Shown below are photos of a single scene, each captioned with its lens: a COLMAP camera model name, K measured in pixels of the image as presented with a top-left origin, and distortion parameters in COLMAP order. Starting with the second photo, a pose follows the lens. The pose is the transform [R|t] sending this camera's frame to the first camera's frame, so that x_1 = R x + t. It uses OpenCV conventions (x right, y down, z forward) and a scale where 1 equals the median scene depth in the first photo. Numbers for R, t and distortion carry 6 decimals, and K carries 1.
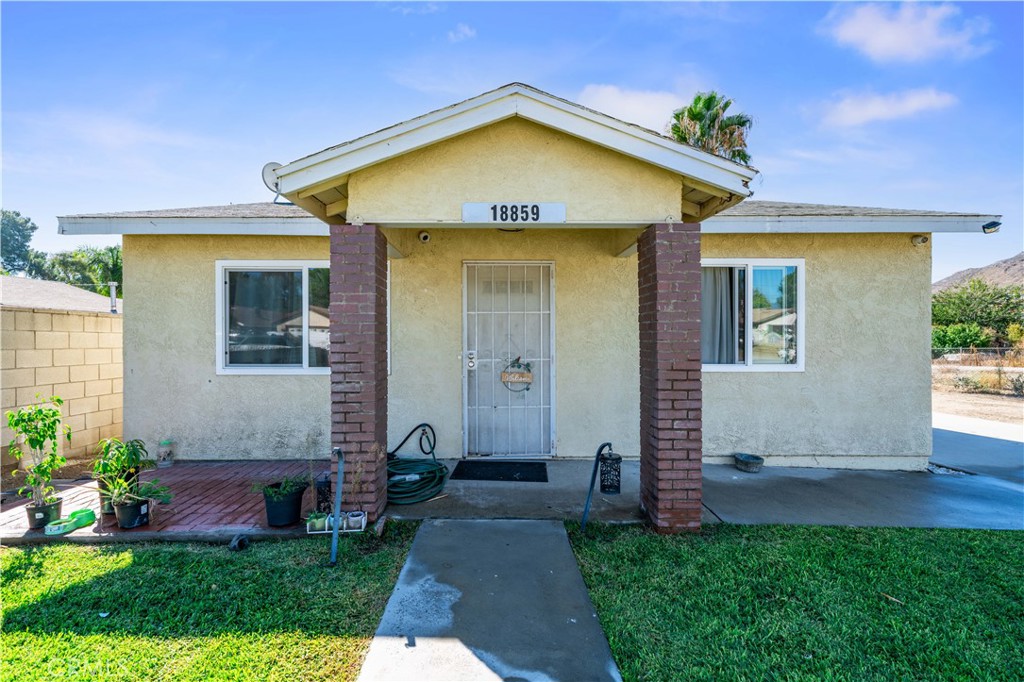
lens RADIAL K [[466.5, 0, 506.5], [0, 466.5, 339.1], [0, 0, 1]] dist [-0.001532, 0.000410]
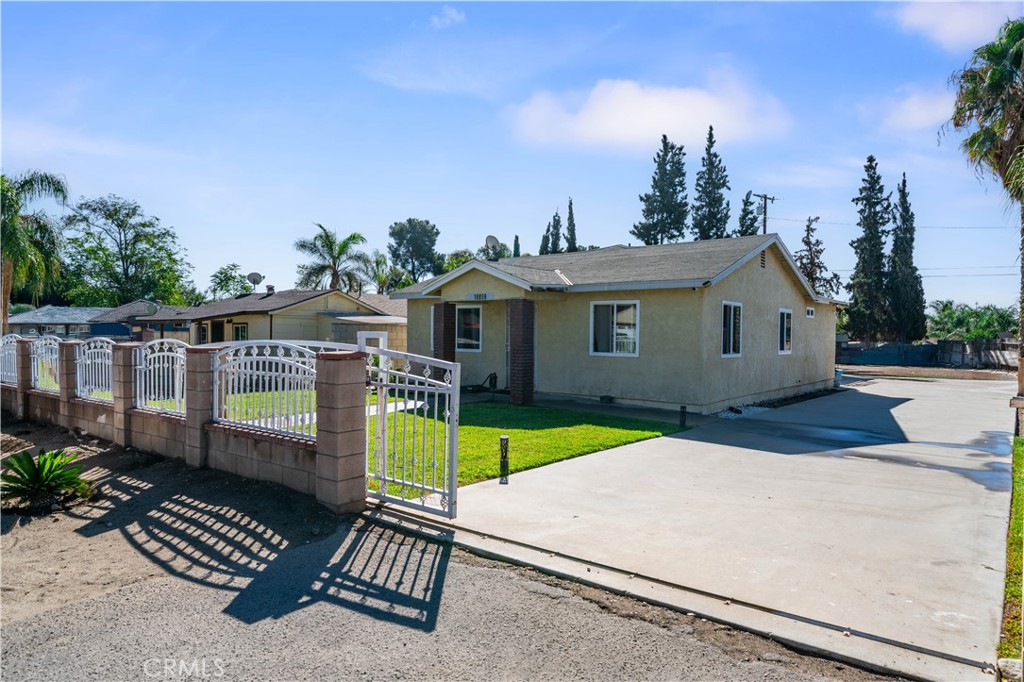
lens RADIAL K [[620.8, 0, 516.3], [0, 620.8, 342.6], [0, 0, 1]] dist [0.008322, 0.001084]
pose [[0.780711, 0.018799, -0.624609, 1.869332], [-0.009701, 0.999792, 0.017966, -0.033878], [0.624816, -0.007967, 0.780731, -1.371231]]
